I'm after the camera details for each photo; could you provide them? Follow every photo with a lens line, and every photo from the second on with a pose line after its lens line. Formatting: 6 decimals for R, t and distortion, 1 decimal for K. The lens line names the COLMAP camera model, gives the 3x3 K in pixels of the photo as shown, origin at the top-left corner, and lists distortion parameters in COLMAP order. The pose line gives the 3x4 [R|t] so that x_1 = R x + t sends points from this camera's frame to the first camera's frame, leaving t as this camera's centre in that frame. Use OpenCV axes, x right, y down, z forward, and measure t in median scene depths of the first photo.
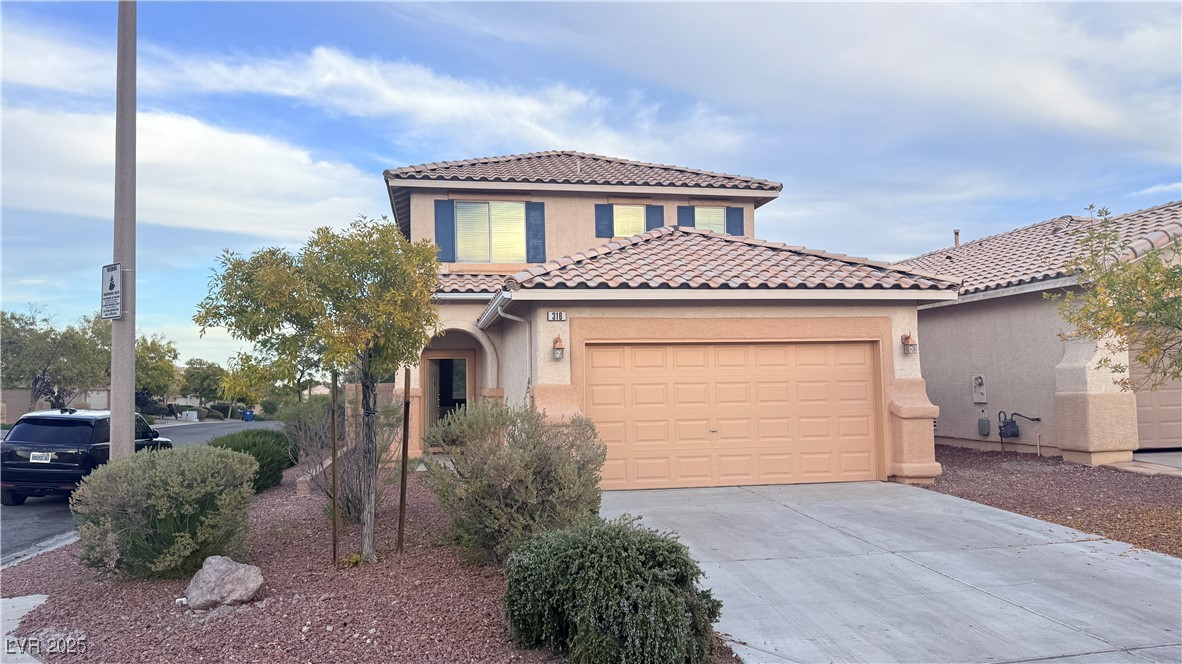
lens RADIAL K [[842.1, 0, 591.0], [0, 842.1, 332.0], [0, 0, 1]] dist [0.043967, -0.003619]
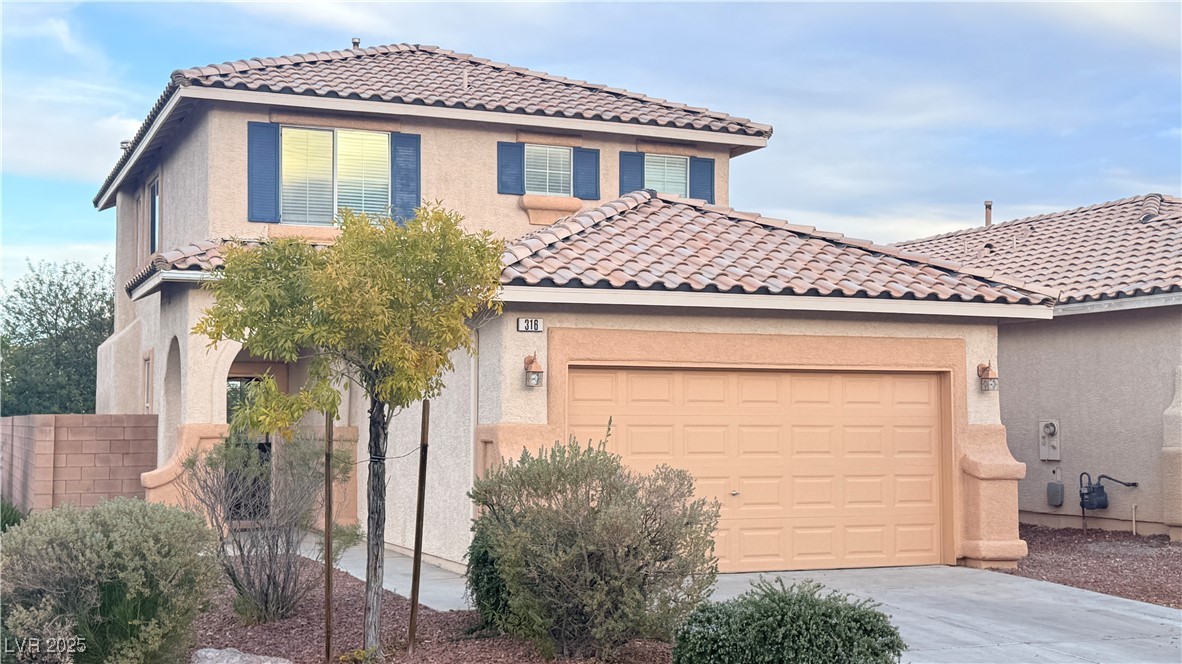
lens RADIAL K [[1525.1, 0, 591.0], [0, 1525.1, 332.0], [0, 0, 1]] dist [-0.018466, 0.929253]
pose [[0.977789, 0.032368, 0.207079, -0.231314], [-0.033004, 0.999455, -0.000380, -0.012928], [-0.206978, -0.006463, 0.978324, -0.215999]]
